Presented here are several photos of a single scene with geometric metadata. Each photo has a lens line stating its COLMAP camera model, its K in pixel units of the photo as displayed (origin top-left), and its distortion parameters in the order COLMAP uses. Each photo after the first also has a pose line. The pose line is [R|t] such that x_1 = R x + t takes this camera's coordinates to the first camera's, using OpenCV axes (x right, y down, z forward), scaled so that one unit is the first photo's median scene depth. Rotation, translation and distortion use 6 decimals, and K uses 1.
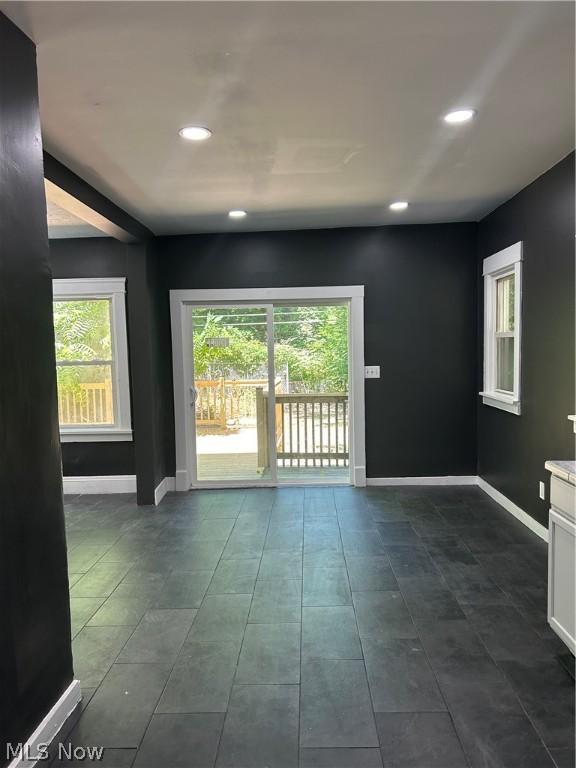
lens RADIAL K [[572.0, 0, 288.0], [0, 572.0, 384.0], [0, 0, 1]] dist [0.087114, -0.140950]
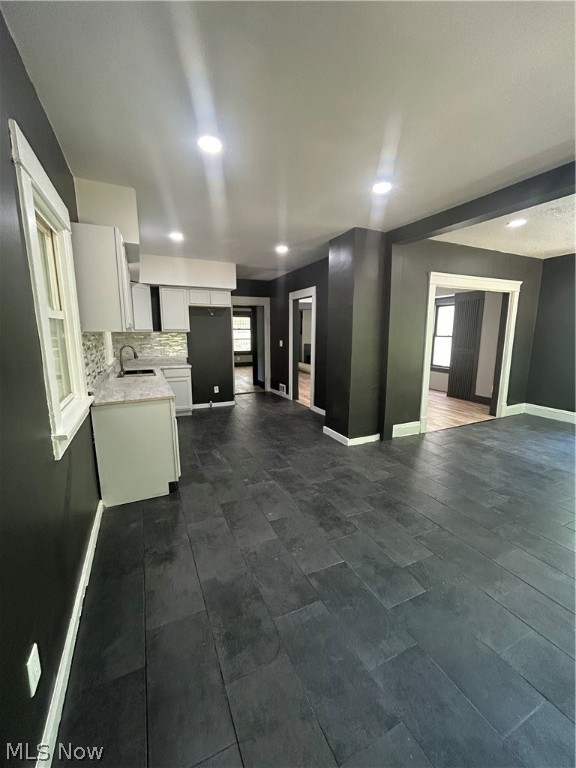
lens RADIAL K [[309.4, 0, 288.2], [0, 309.4, 382.8], [0, 0, 1]] dist [-0.001156, -0.000083]
pose [[-0.889948, 0.097321, -0.445557, 0.272016], [-0.008656, 0.973186, 0.229858, -0.068854], [0.455979, 0.208418, -0.865242, 0.975914]]
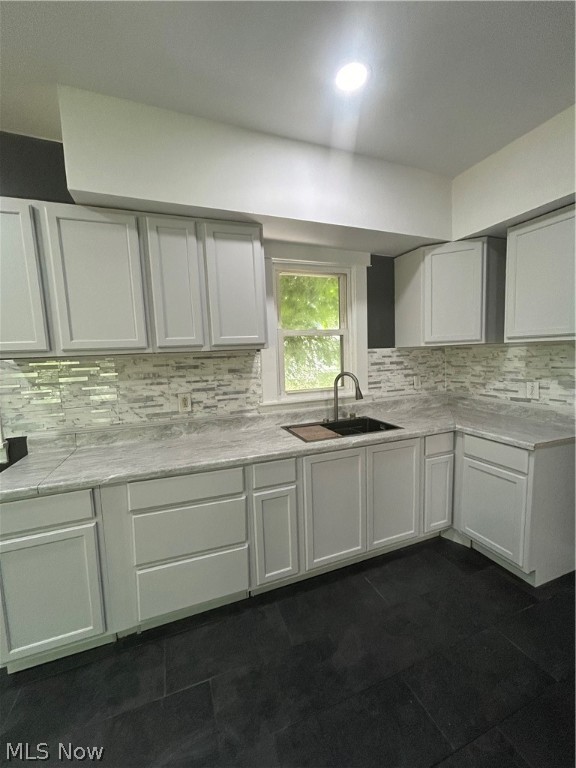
lens RADIAL K [[309.4, 0, 288.2], [0, 309.4, 382.8], [0, 0, 1]] dist [-0.001156, -0.000083]
pose [[-0.389496, -0.052326, 0.919540, -0.074842], [0.100091, 0.990067, 0.098736, -0.016055], [-0.915573, 0.130495, -0.380390, 0.343701]]
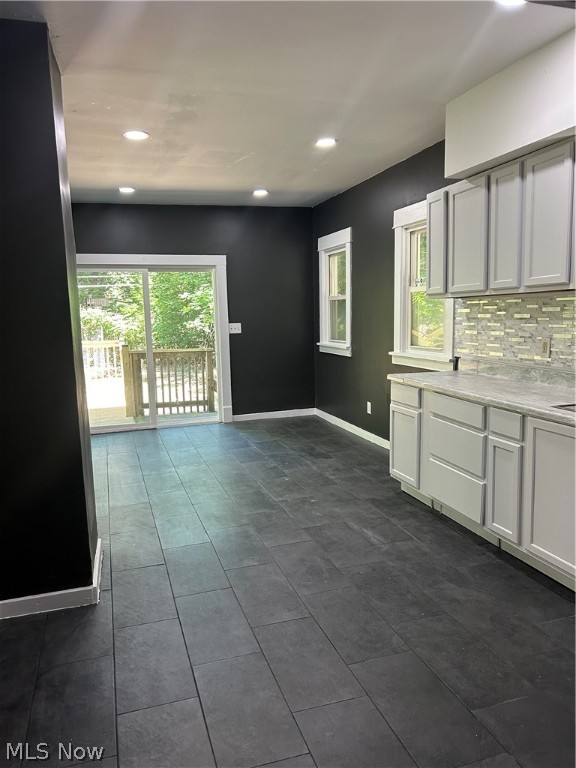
lens RADIAL K [[572.0, 0, 288.0], [0, 572.0, 384.0], [0, 0, 1]] dist [0.087114, -0.140950]
pose [[0.941897, -0.044115, 0.332992, -0.168468], [0.024517, 0.997723, 0.062831, 0.025460], [-0.335006, -0.051016, 0.940834, -0.199148]]
